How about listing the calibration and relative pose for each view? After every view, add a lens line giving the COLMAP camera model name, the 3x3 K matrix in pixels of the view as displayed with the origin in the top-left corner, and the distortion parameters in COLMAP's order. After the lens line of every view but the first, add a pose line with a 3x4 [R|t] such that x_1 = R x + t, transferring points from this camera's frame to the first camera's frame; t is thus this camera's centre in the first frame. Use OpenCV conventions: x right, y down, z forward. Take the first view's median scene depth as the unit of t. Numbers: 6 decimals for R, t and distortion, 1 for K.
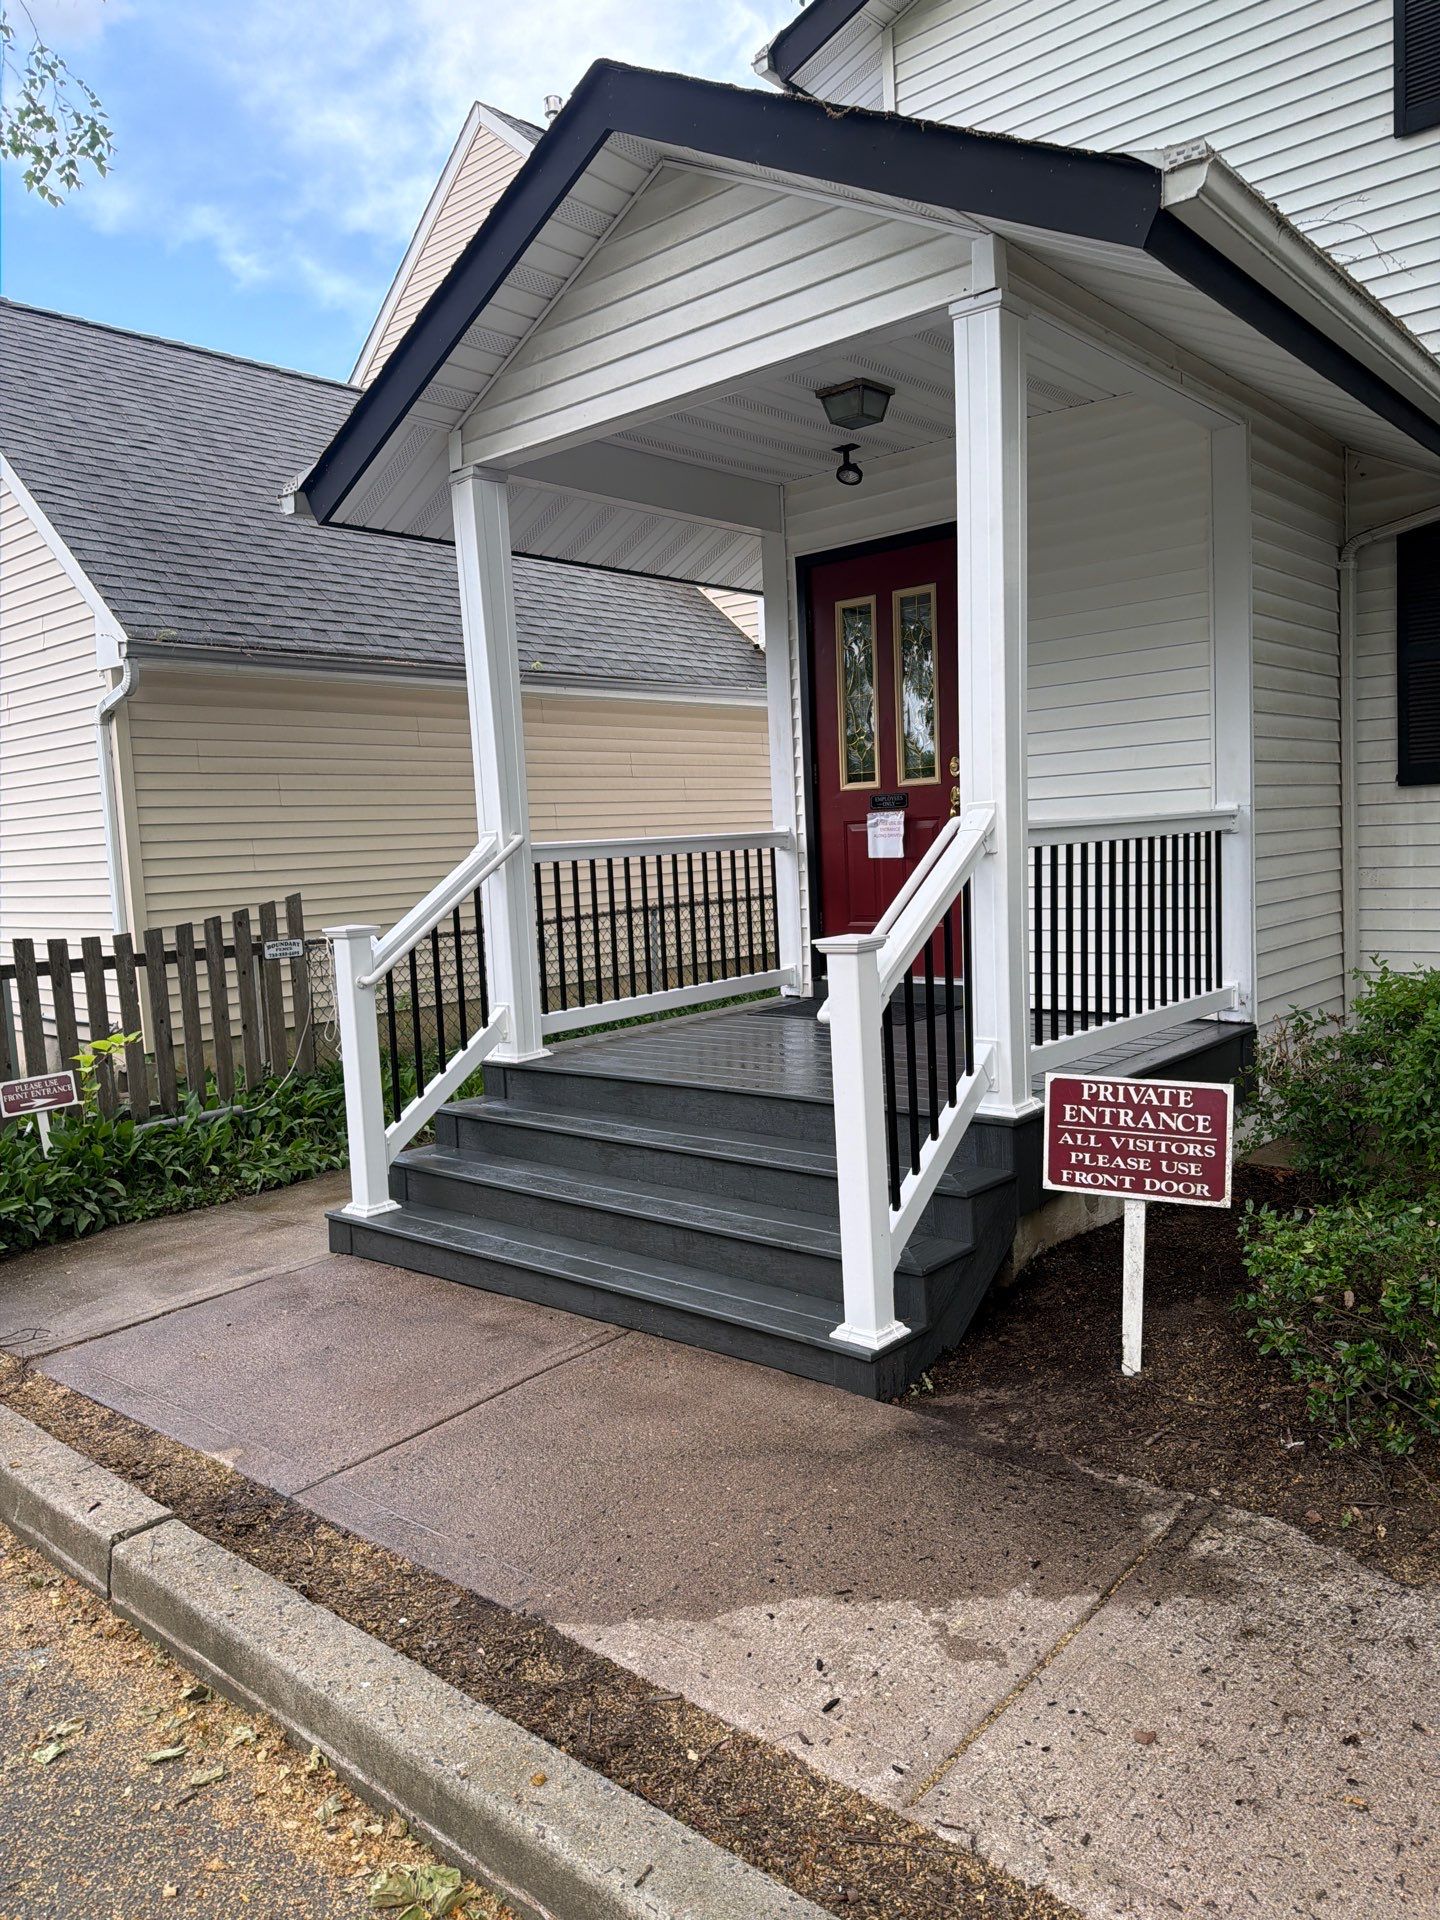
lens RADIAL K [[1343.8, 0, 721.7], [0, 1343.8, 957.8], [0, 0, 1]] dist [0.058171, -0.066116]
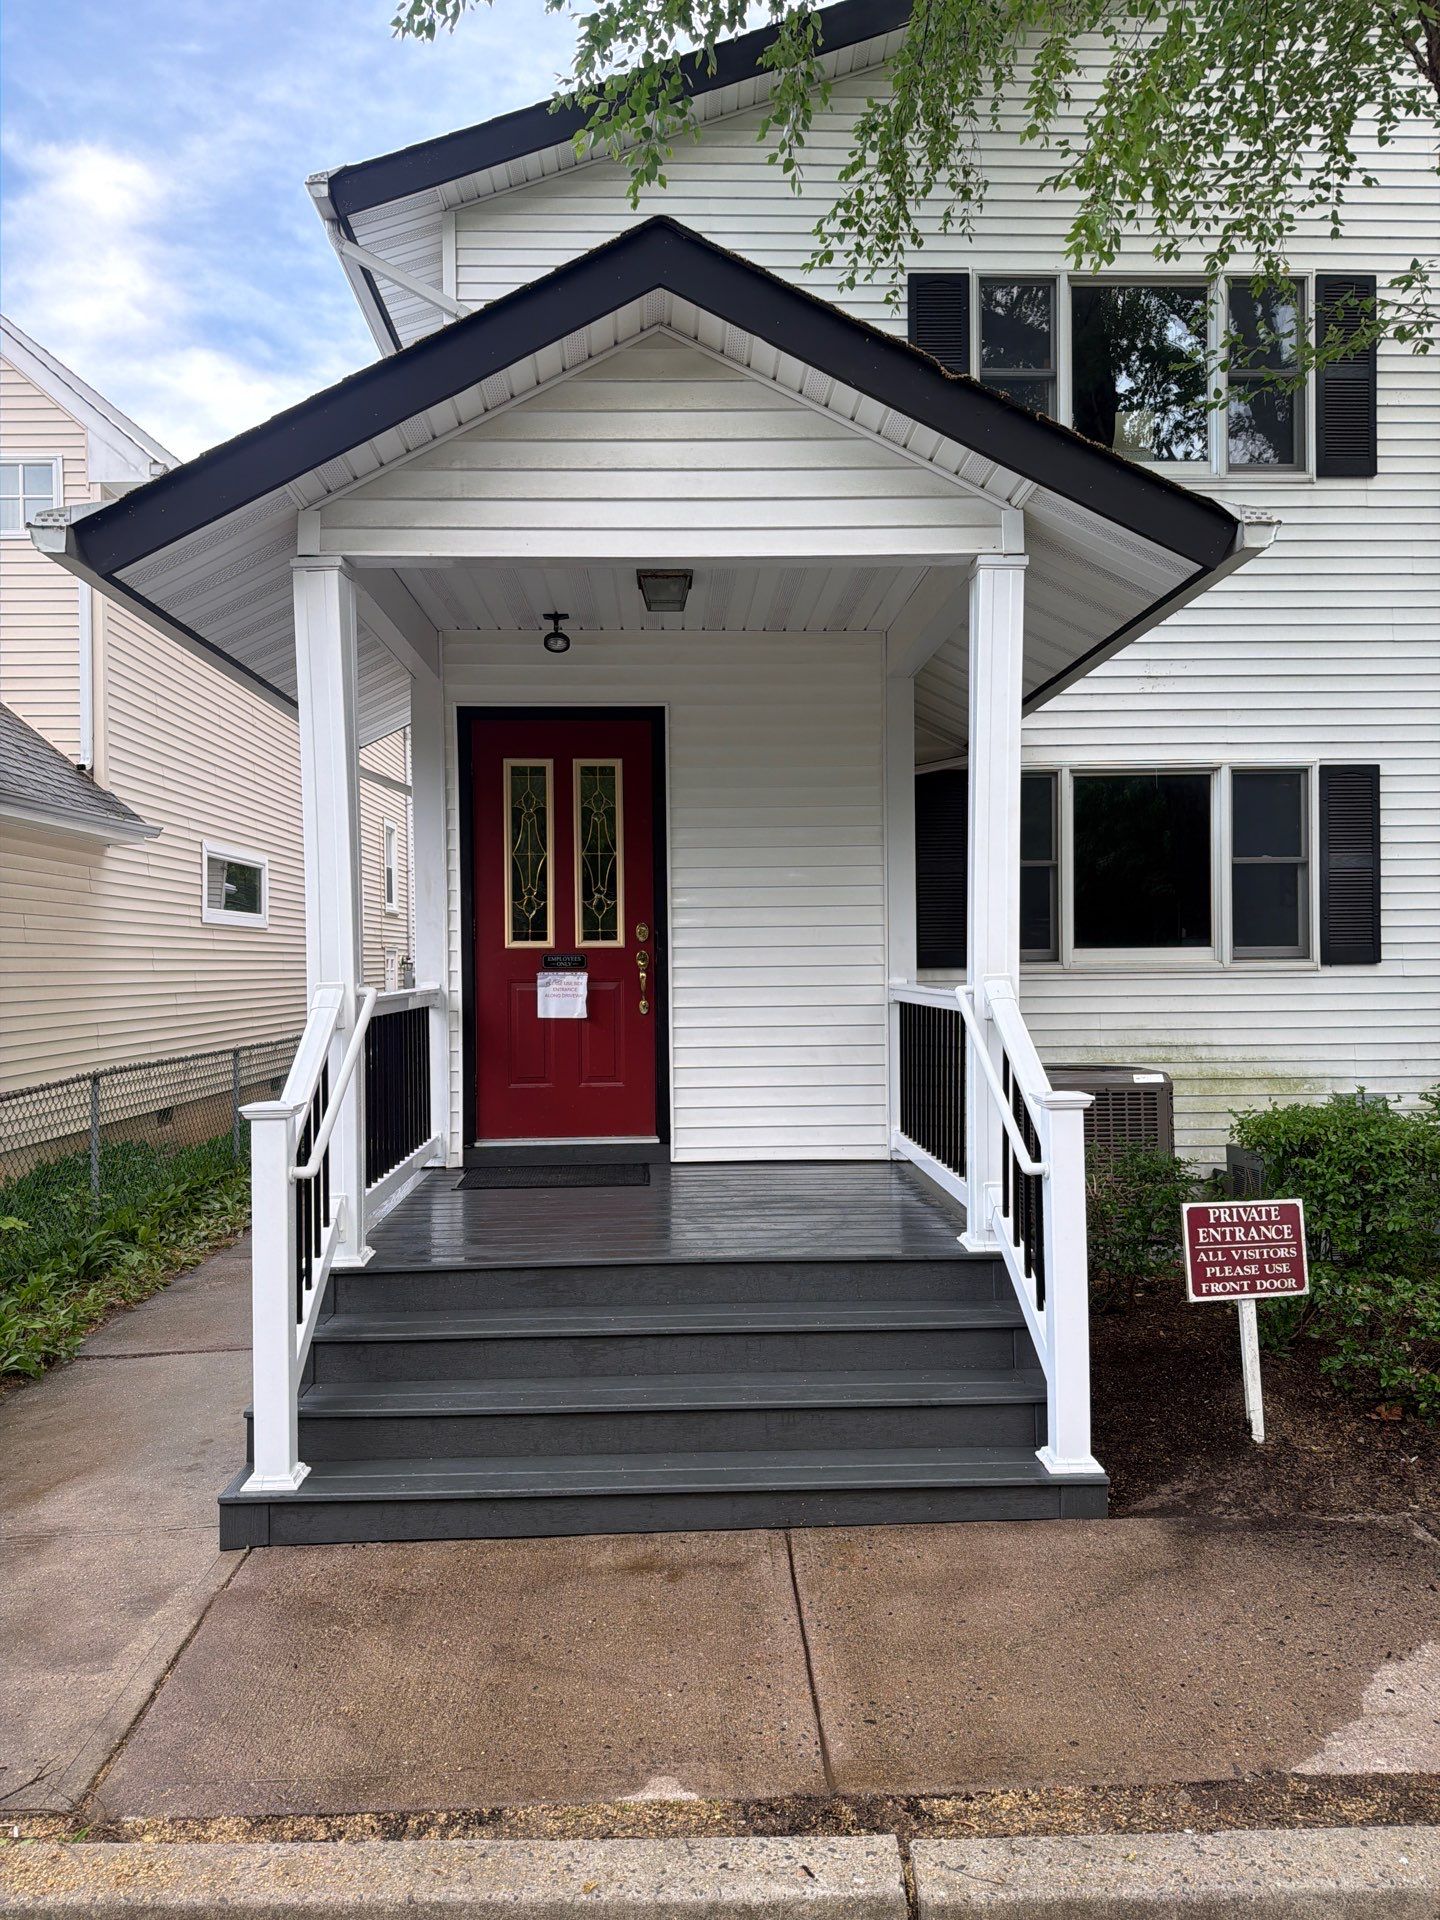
lens RADIAL K [[1343.8, 0, 713.5], [0, 1343.8, 971.0], [0, 0, 1]] dist [0.058171, -0.066116]
pose [[0.731242, 0.035858, 0.681175, -0.622586], [0.036939, 0.995070, -0.092037, -0.018163], [-0.681117, 0.092463, 0.726313, 0.263756]]
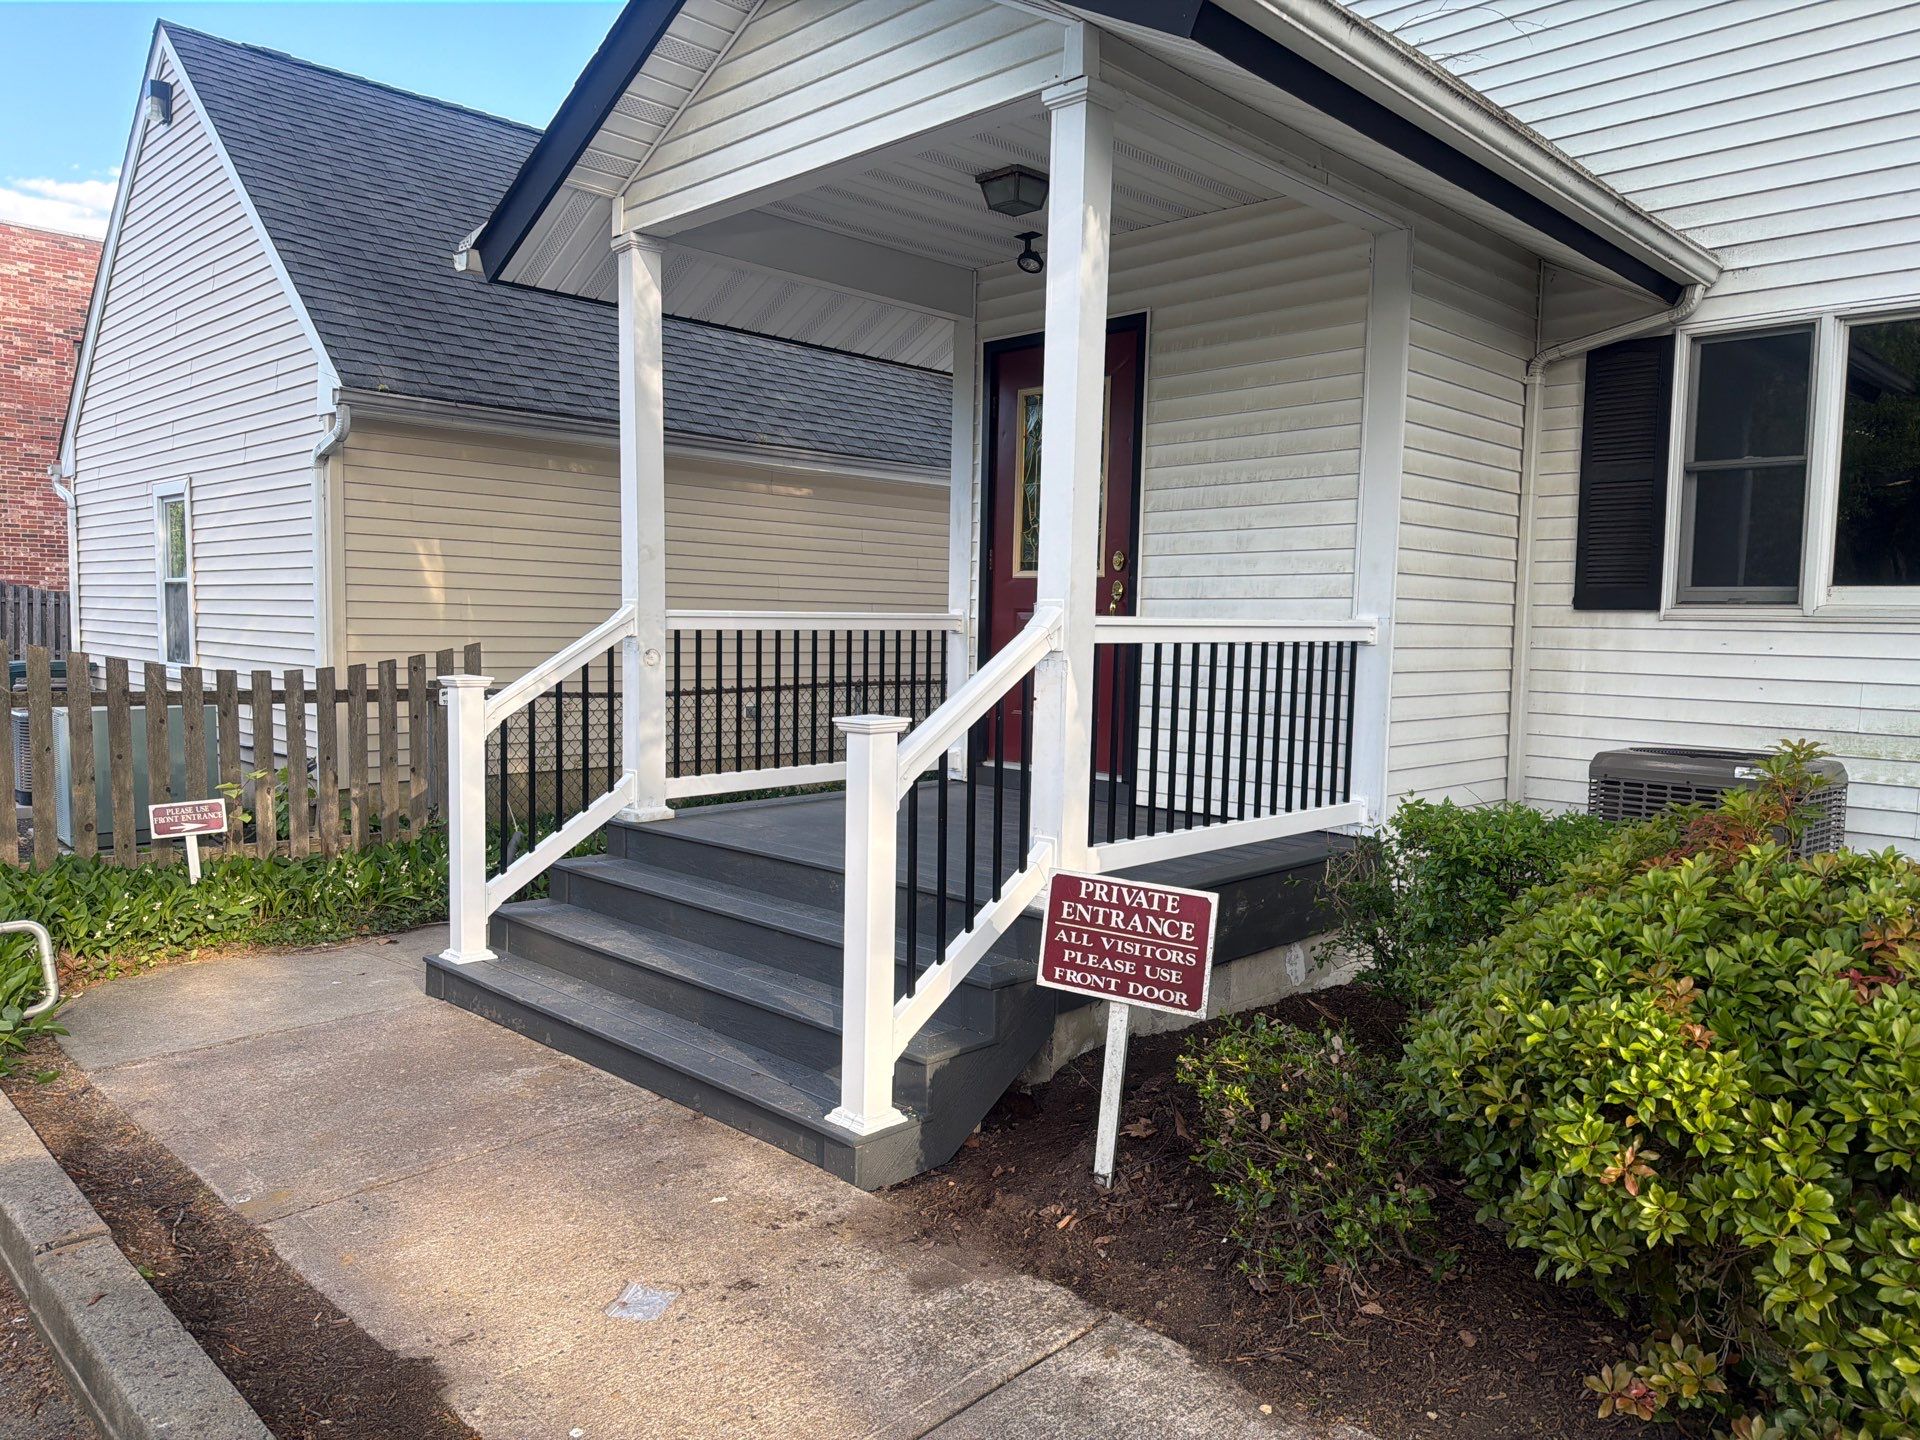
lens RADIAL K [[1343.8, 0, 959.5], [0, 1343.8, 724.0], [0, 0, 1]] dist [0.058171, -0.066116]
pose [[0.995499, 0.071815, -0.061836, 0.158013], [-0.072718, 0.997275, -0.012471, -0.001465], [0.060771, 0.016912, 0.998008, 0.010349]]
